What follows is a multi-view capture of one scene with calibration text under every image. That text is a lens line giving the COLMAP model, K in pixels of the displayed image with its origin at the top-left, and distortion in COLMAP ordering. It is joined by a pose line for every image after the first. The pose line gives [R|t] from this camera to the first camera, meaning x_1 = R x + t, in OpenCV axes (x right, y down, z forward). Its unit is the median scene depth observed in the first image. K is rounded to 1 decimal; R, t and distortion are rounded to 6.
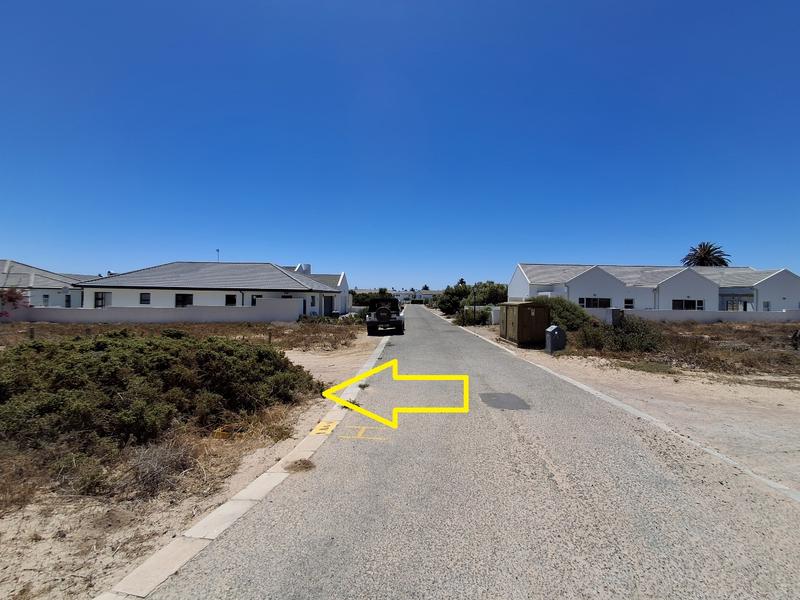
lens RADIAL K [[368.5, 0, 401.7], [0, 368.5, 301.1], [0, 0, 1]] dist [-0.000029, -0.000516]
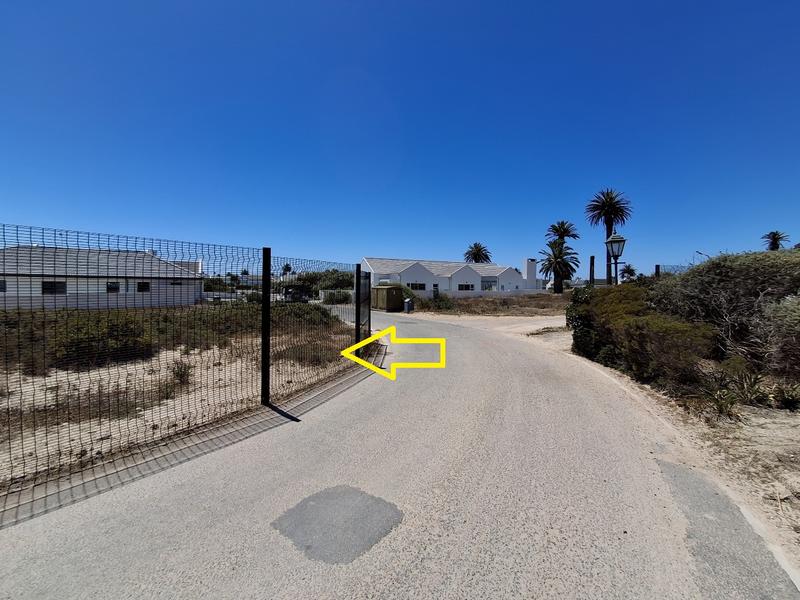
lens RADIAL K [[368.5, 0, 403.9], [0, 368.5, 301.3], [0, 0, 1]] dist [-0.000029, -0.000516]
pose [[0.884438, -0.027620, 0.465839, -0.223018], [0.008095, 0.999005, 0.043863, -0.001983], [-0.466587, -0.035023, 0.883782, -0.306958]]
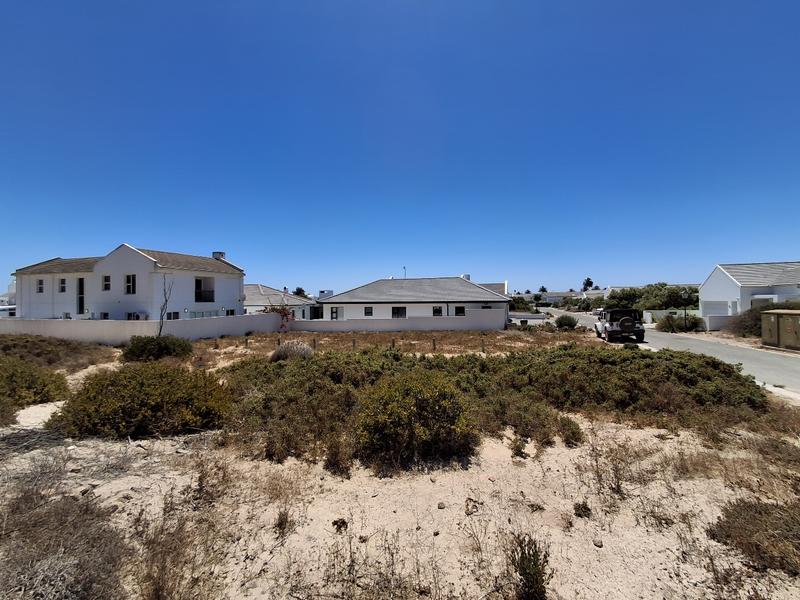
lens RADIAL K [[368.5, 0, 403.8], [0, 368.5, 296.0], [0, 0, 1]] dist [-0.000029, -0.000516]
pose [[0.960556, -0.031903, -0.276249, -0.242585], [0.025238, 0.999299, -0.027648, -0.021608], [0.276938, 0.019585, 0.960688, -0.151439]]
